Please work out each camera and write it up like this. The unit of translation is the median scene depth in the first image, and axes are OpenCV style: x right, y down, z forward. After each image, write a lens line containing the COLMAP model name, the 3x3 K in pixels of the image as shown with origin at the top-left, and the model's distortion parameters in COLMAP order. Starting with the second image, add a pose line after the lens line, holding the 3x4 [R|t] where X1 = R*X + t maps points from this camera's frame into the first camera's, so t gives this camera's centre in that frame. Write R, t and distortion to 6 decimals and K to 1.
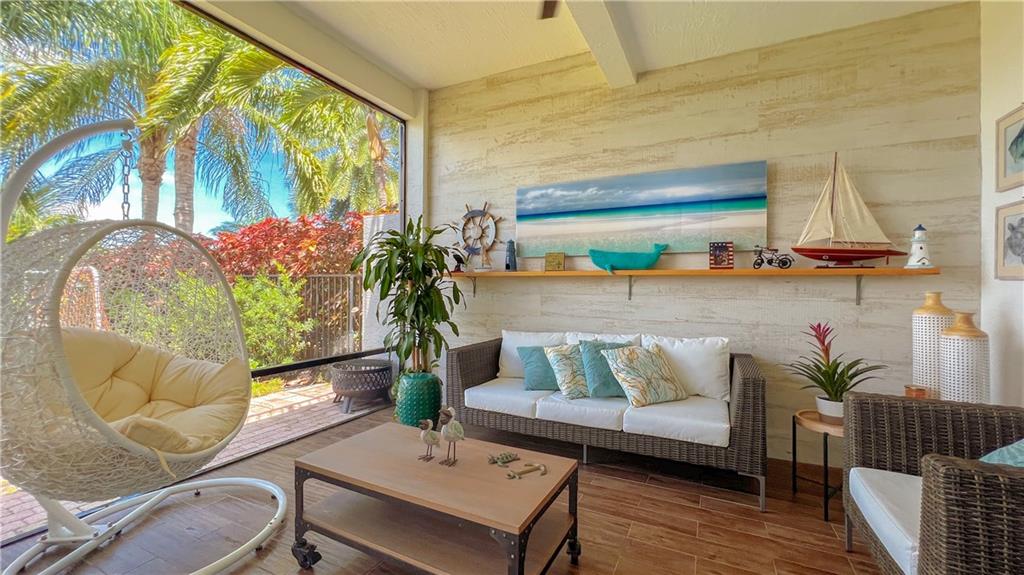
lens RADIAL K [[408.7, 0, 510.8], [0, 408.7, 285.7], [0, 0, 1]] dist [-0.001030, 0.000270]
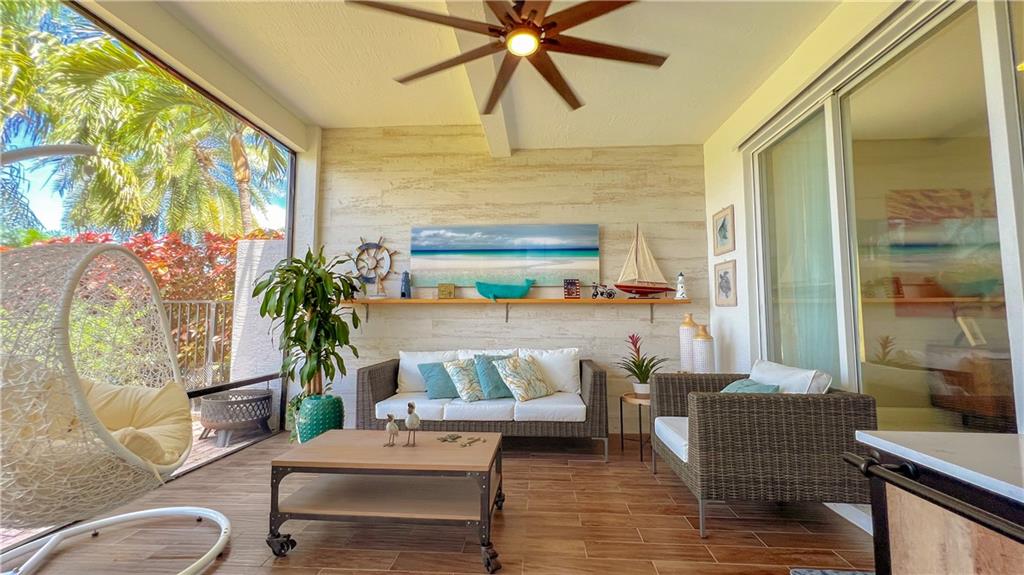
lens RADIAL K [[408.7, 0, 510.4], [0, 408.7, 286.8], [0, 0, 1]] dist [-0.001030, 0.000270]
pose [[0.923243, 0.022504, 0.383557, -0.217727], [0.004485, 0.997584, -0.069326, 0.014528], [-0.384190, 0.065725, 0.920911, -0.205515]]
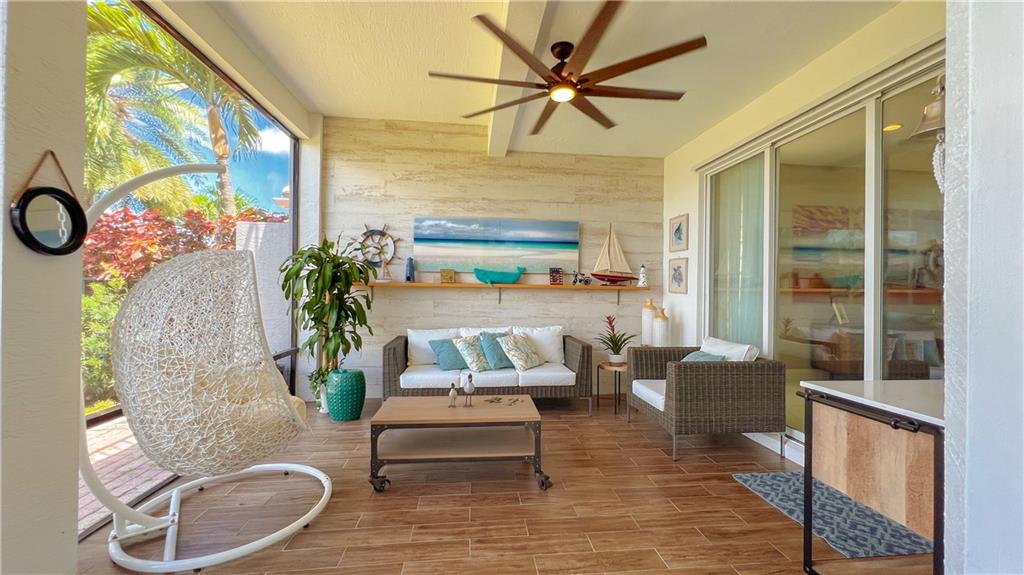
lens RADIAL K [[408.7, 0, 509.9], [0, 408.7, 286.8], [0, 0, 1]] dist [-0.001030, 0.000270]
pose [[0.844811, 0.006120, 0.535030, -0.538575], [-0.008901, 0.999957, 0.002617, -0.035530], [-0.534991, -0.006973, 0.844829, -0.297735]]
